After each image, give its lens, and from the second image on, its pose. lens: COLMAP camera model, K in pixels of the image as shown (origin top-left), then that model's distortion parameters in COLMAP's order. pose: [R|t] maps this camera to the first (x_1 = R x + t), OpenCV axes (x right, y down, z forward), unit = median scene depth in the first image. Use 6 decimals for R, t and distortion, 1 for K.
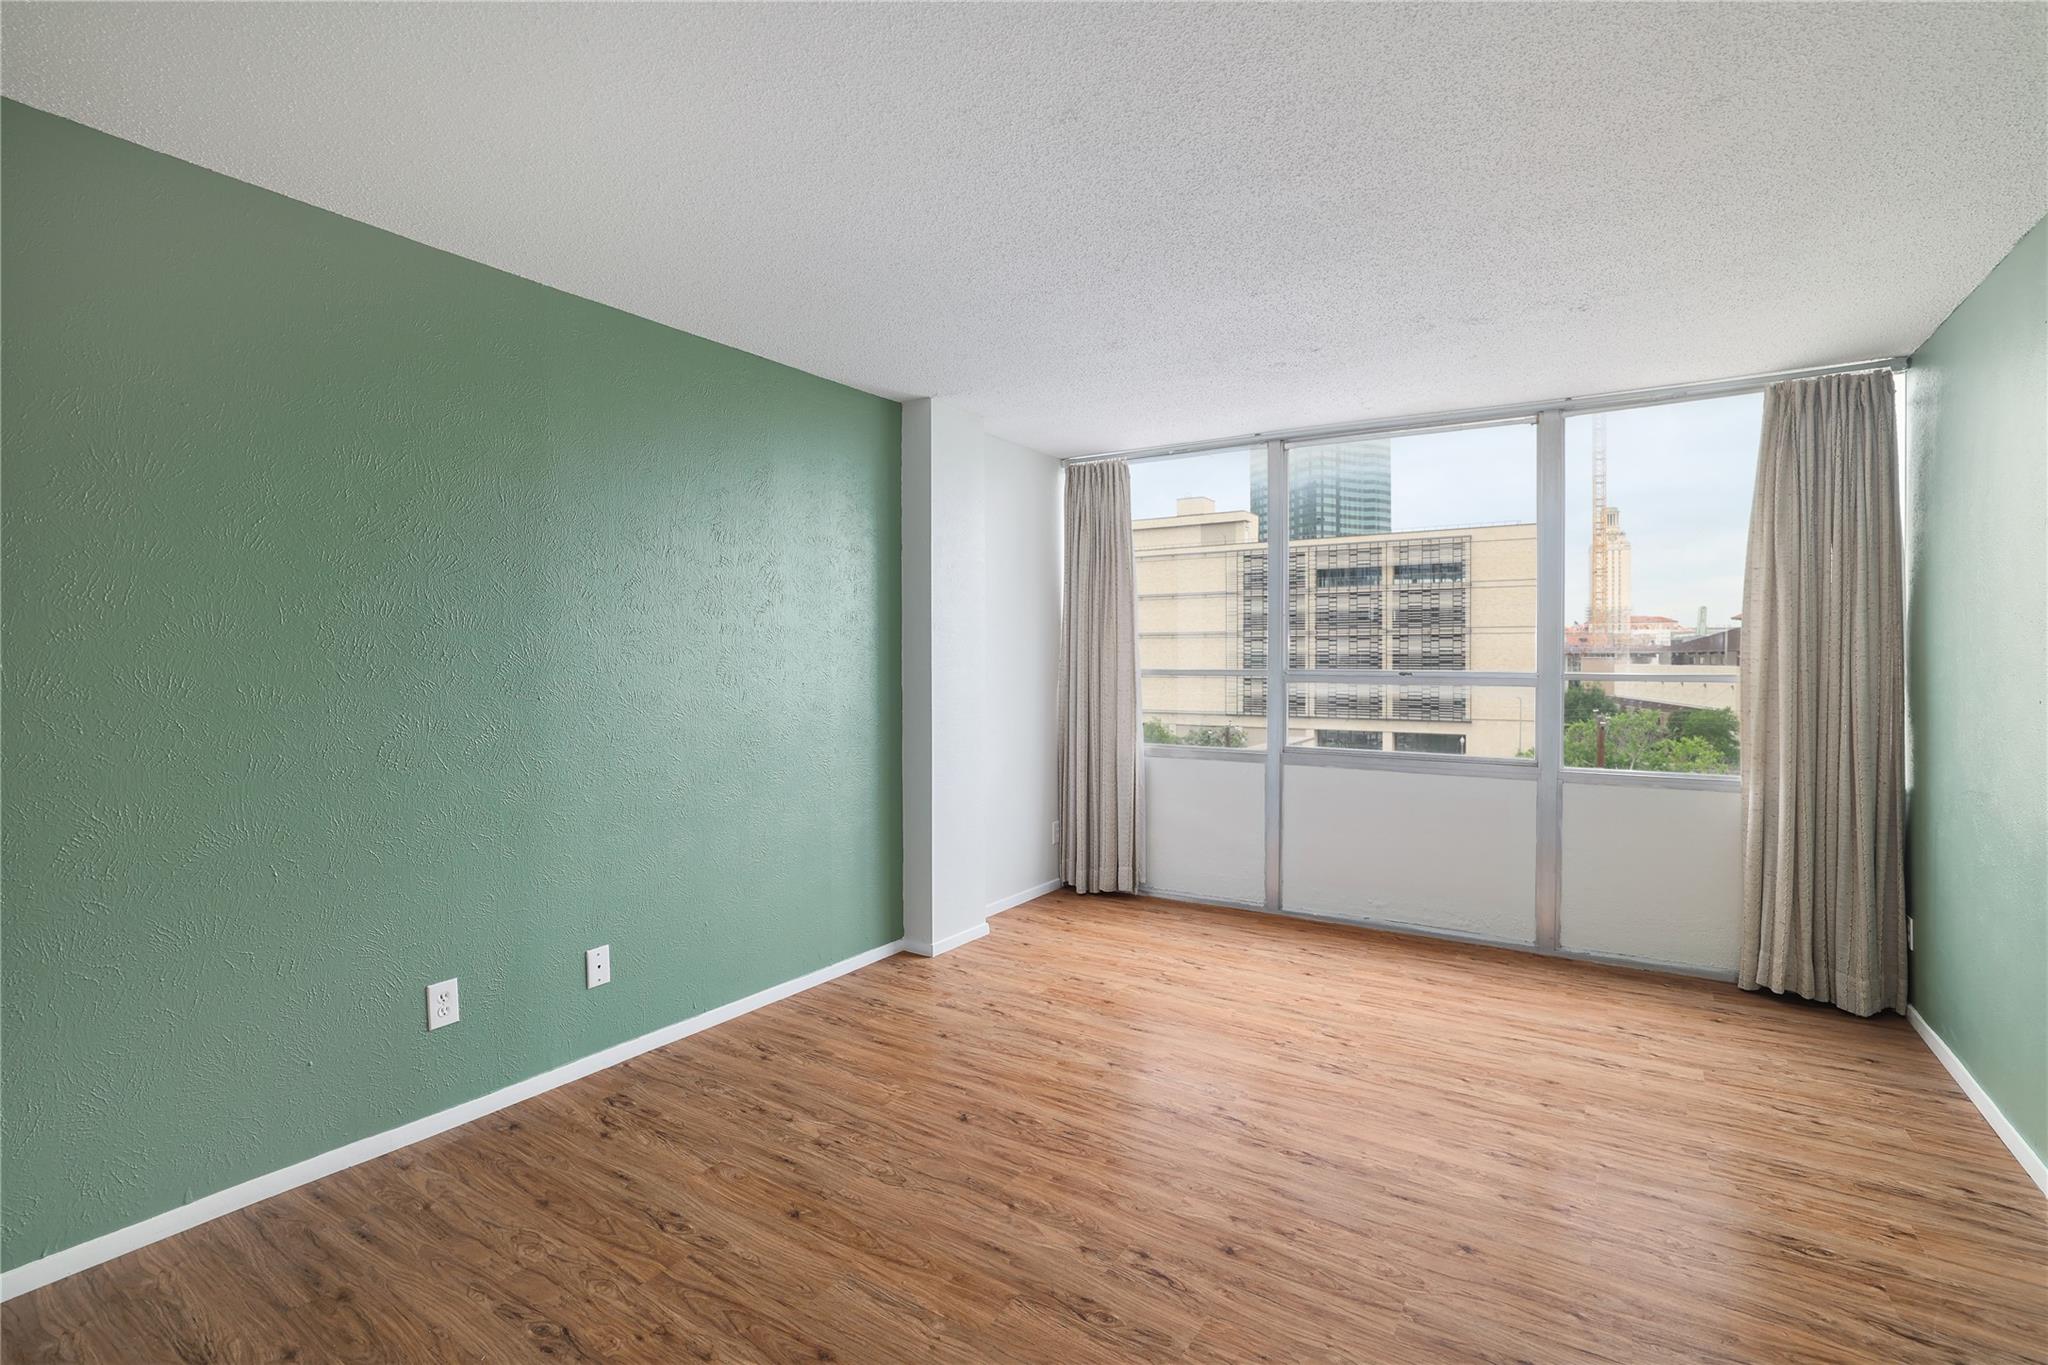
lens RADIAL K [[964.3, 0, 1024.0], [0, 964.3, 682.5], [0, 0, 1]] dist [0.000145, 0.000561]
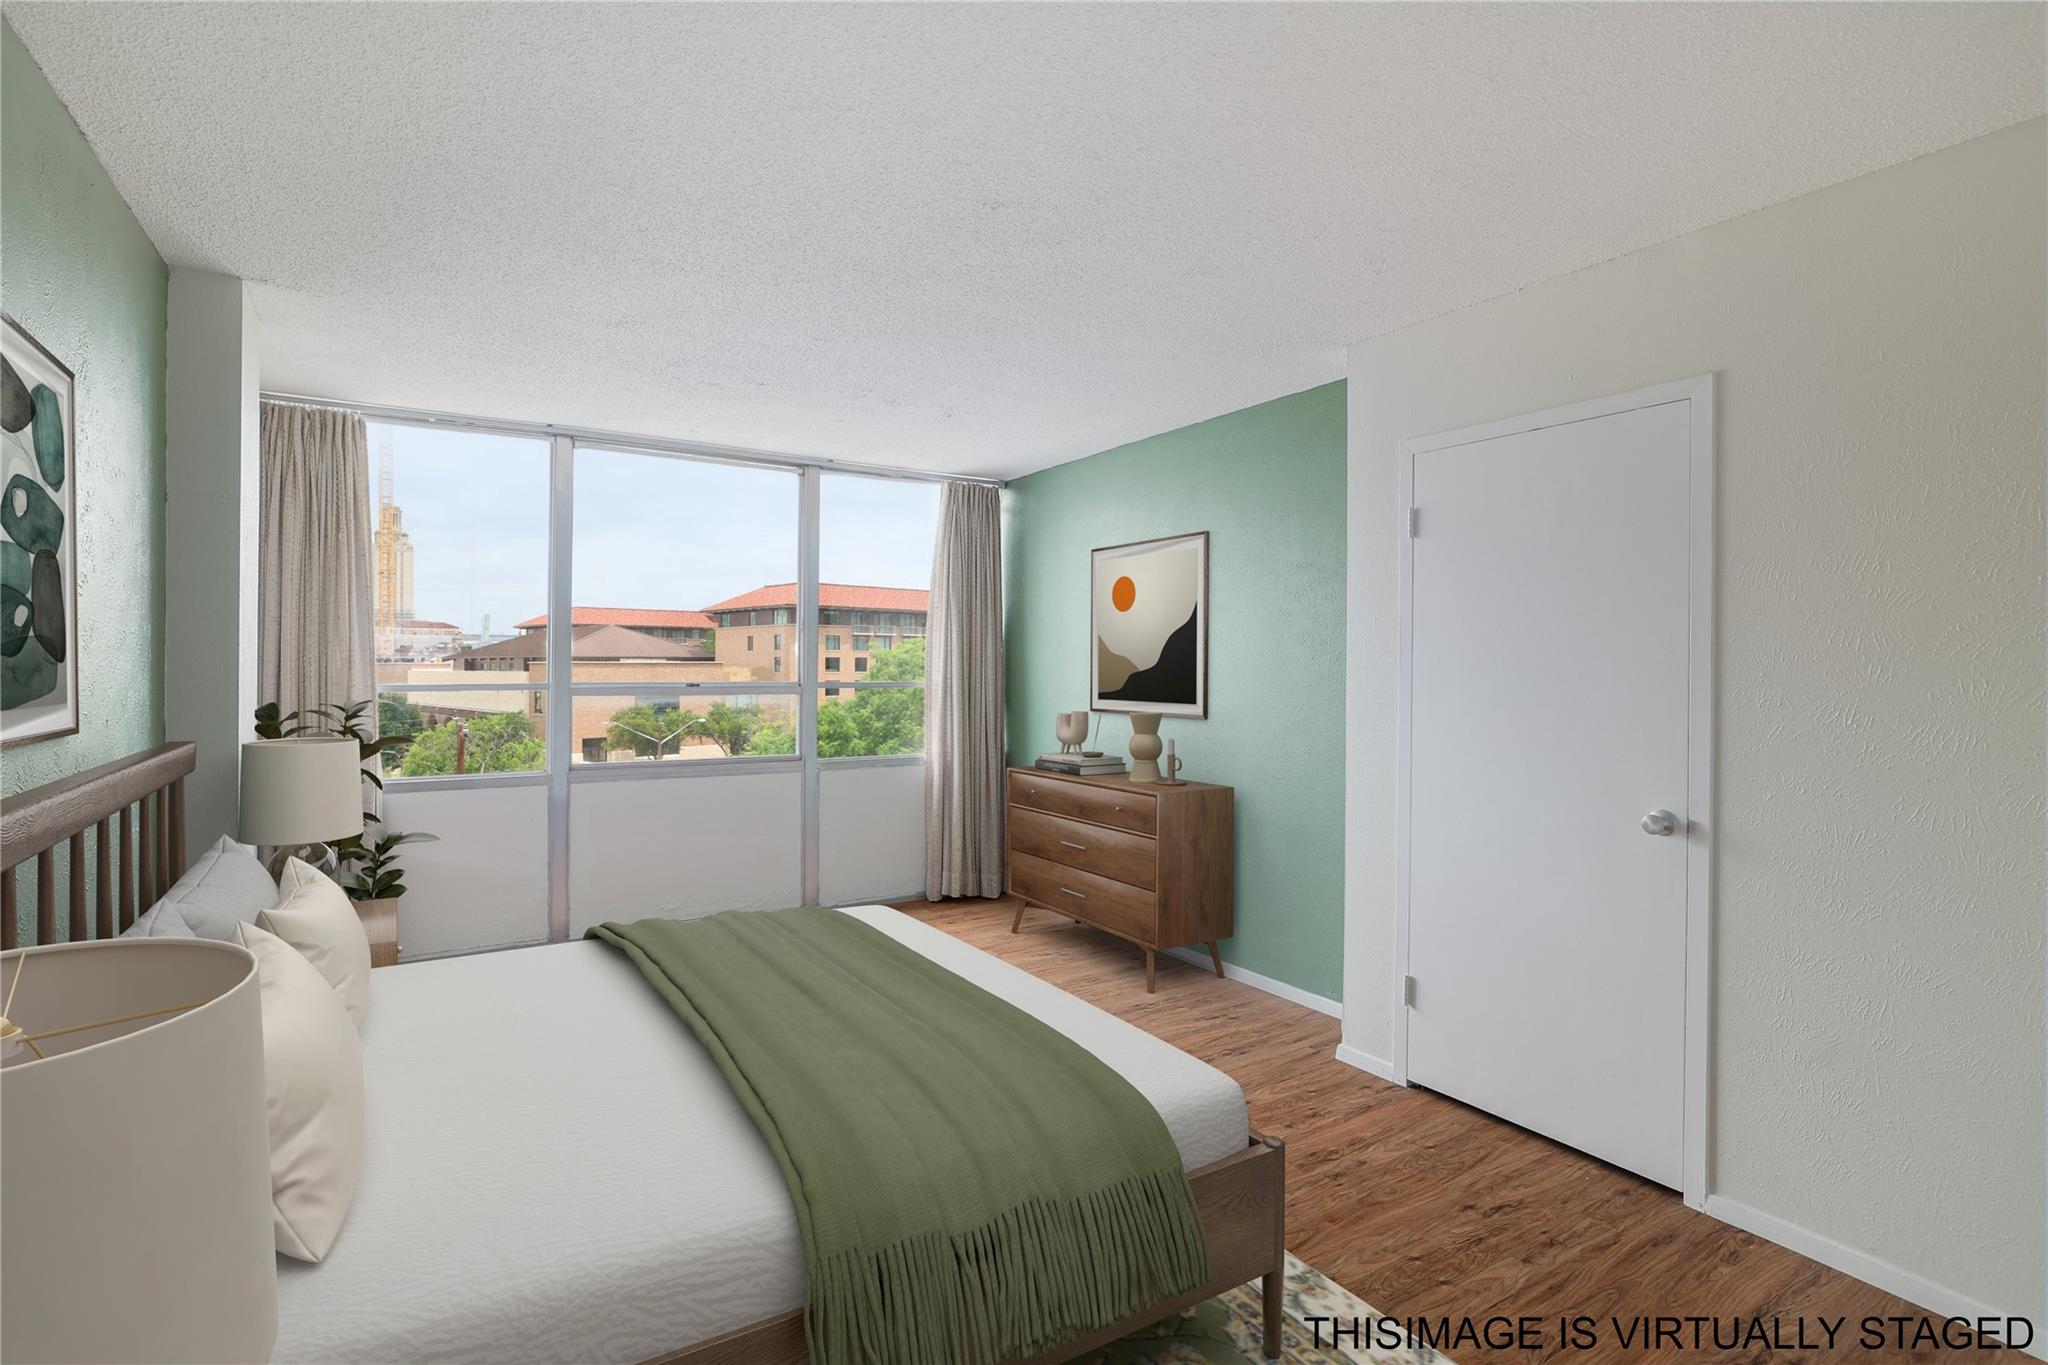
lens RADIAL K [[1006.7, 0, 1024.0], [0, 1006.7, 682.5], [0, 0, 1]] dist [-0.065472, 0.000148]
pose [[0.433867, -0.009597, 0.900926, -0.522468], [0.015524, 0.999874, 0.003175, -0.007479], [-0.900843, 0.012608, 0.433962, 0.228929]]
